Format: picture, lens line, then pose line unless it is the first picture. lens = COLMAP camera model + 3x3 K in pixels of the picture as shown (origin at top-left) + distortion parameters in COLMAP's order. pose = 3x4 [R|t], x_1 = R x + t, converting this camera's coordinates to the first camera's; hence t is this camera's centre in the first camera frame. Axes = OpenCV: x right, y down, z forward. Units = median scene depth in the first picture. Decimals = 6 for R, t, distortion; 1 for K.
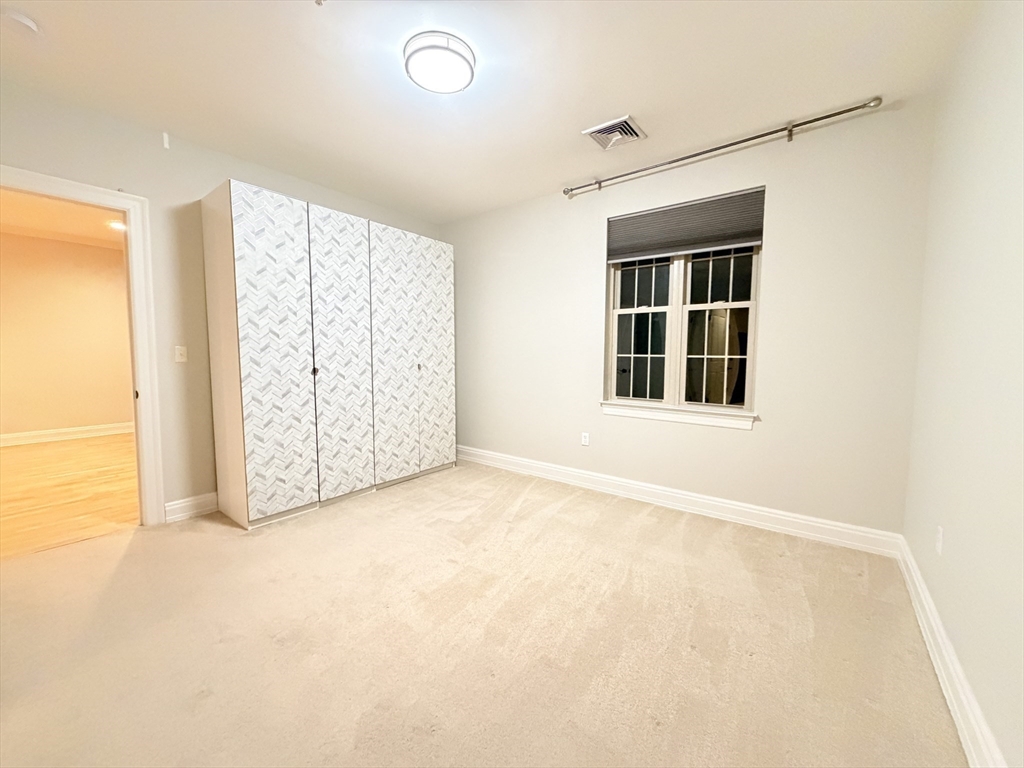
lens RADIAL K [[407.0, 0, 510.2], [0, 407.0, 382.6], [0, 0, 1]] dist [-0.000286, -0.000180]
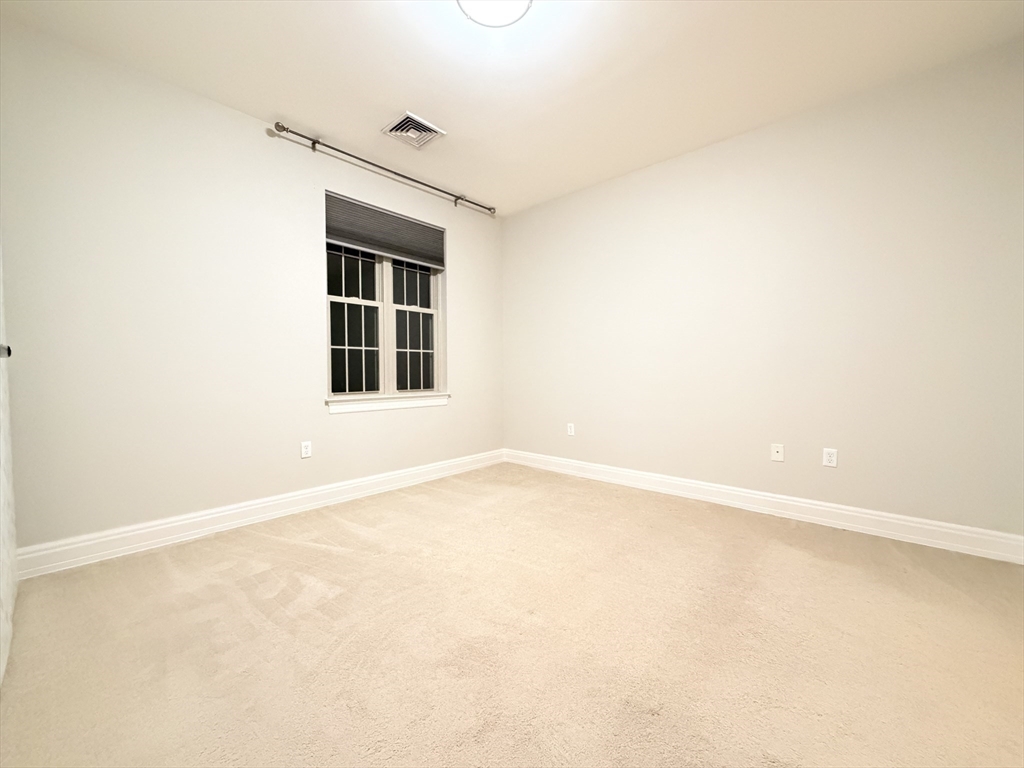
lens RADIAL K [[407.0, 0, 510.2], [0, 407.0, 382.6], [0, 0, 1]] dist [-0.000286, -0.000180]
pose [[0.078402, -0.037267, 0.996225, -0.641629], [0.075068, 0.996685, 0.031376, 0.013674], [-0.994091, 0.072324, 0.080940, 0.585175]]
